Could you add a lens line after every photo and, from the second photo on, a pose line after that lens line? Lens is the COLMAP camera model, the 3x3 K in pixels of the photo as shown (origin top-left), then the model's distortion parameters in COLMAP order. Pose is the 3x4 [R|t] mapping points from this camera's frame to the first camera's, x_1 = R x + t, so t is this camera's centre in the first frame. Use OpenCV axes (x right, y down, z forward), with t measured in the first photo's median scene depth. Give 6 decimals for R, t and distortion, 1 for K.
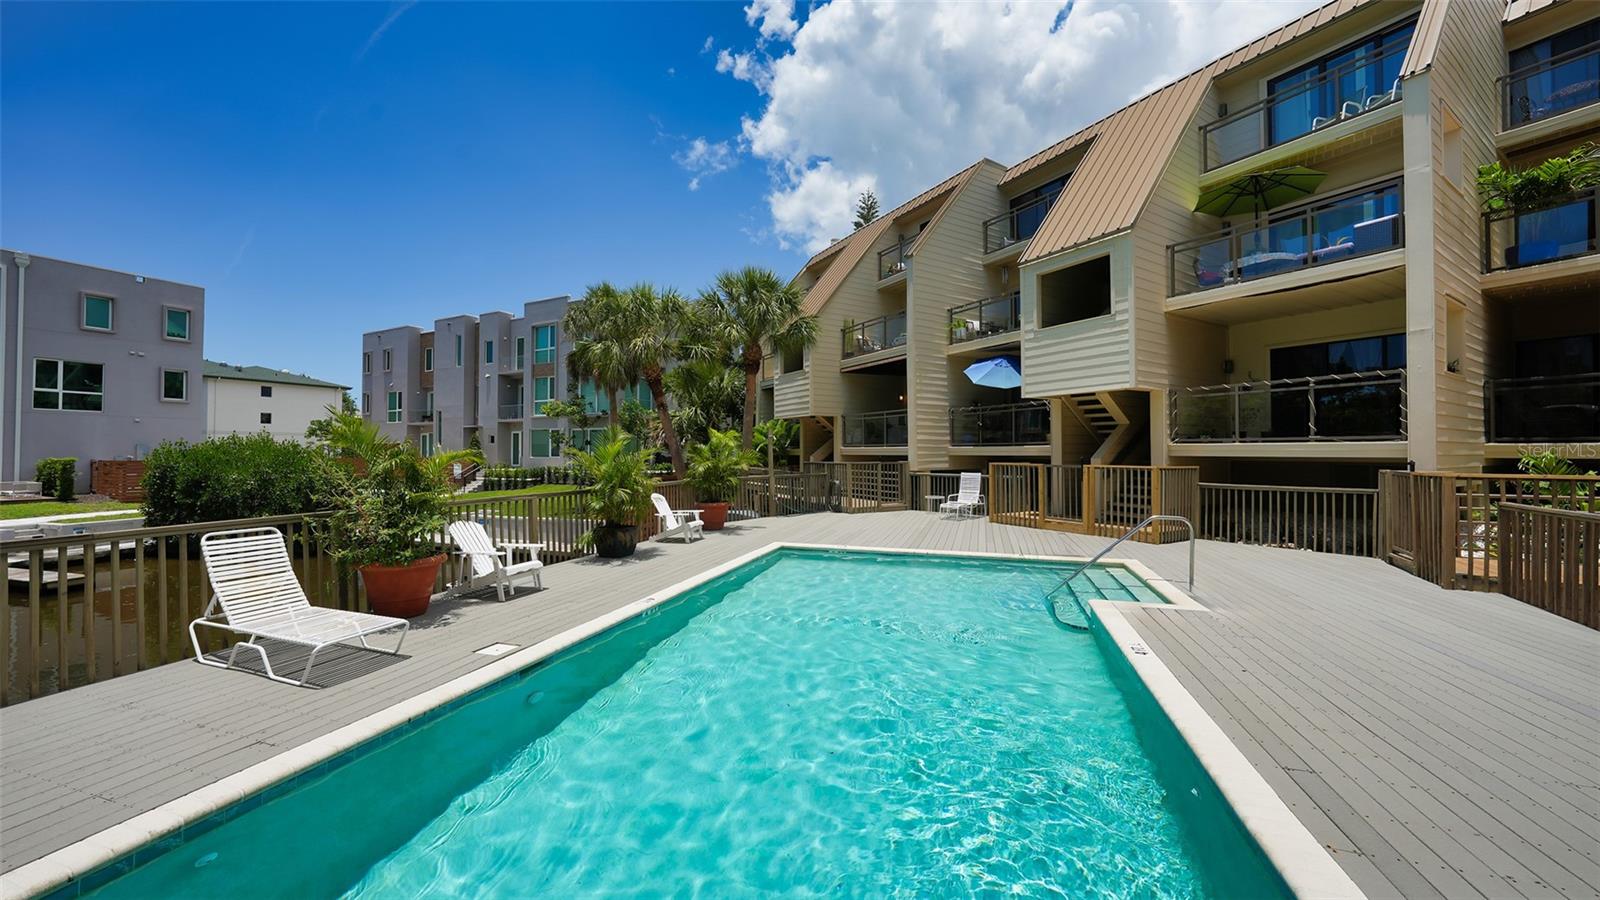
lens RADIAL K [[573.5, 0, 799.7], [0, 573.5, 447.7], [0, 0, 1]] dist [-0.002856, -0.000003]
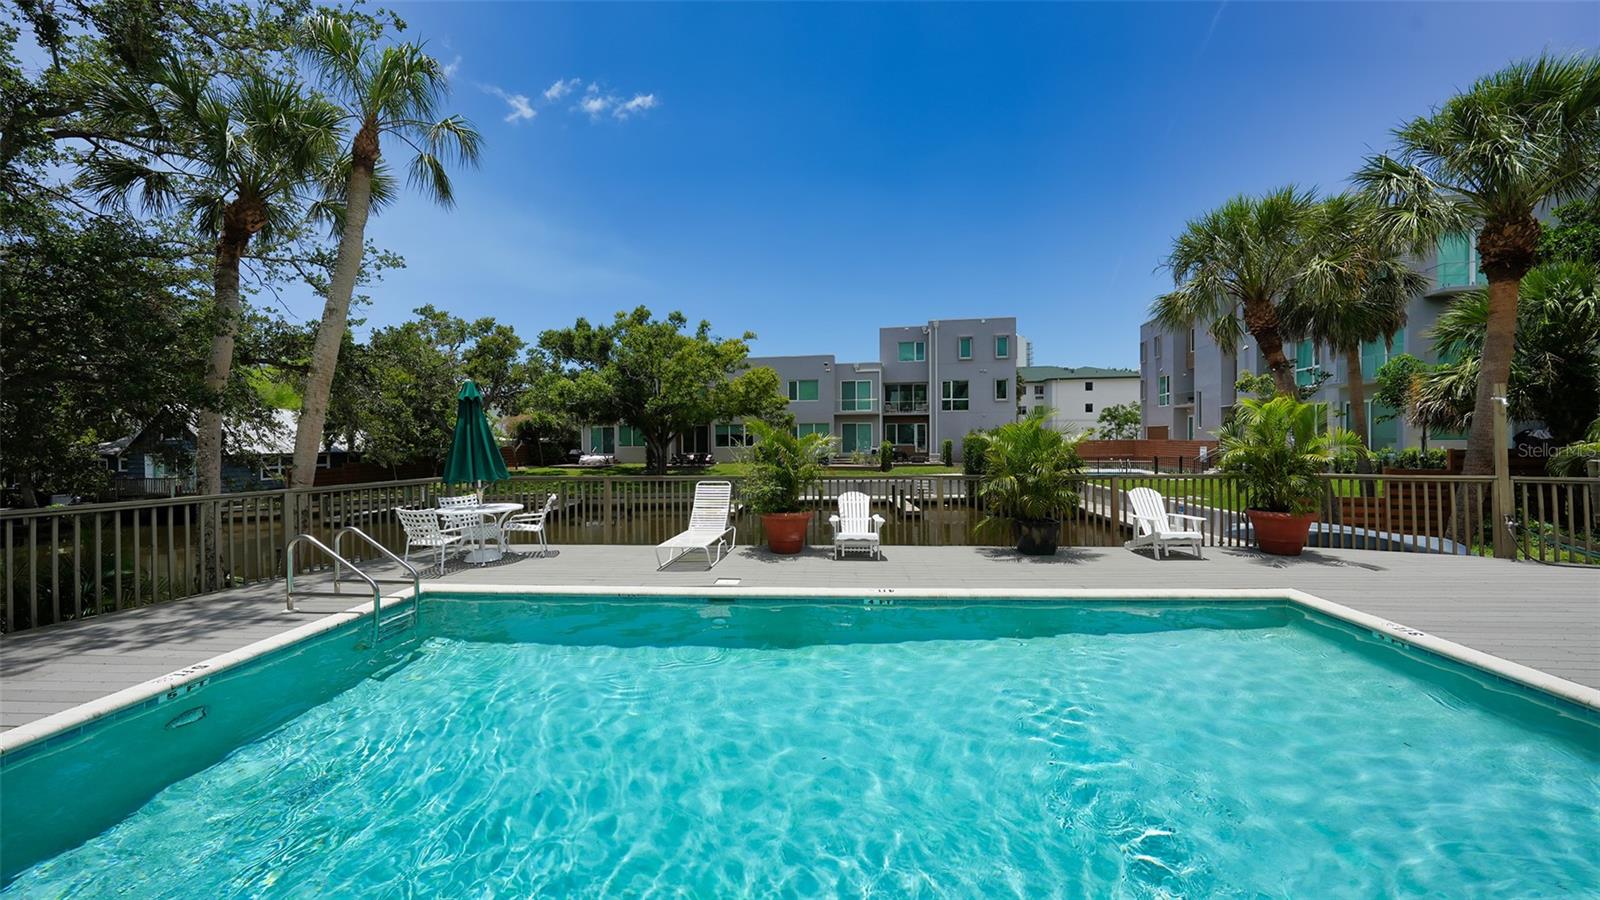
lens RADIAL K [[556.4, 0, 799.2], [0, 556.4, 445.2], [0, 0, 1]] dist [-0.000624, -0.000069]
pose [[0.250998, 0.009865, -0.967937, 0.243861], [0.017150, 0.999746, 0.014636, 0.003691], [0.967836, -0.020274, 0.250765, 0.265649]]
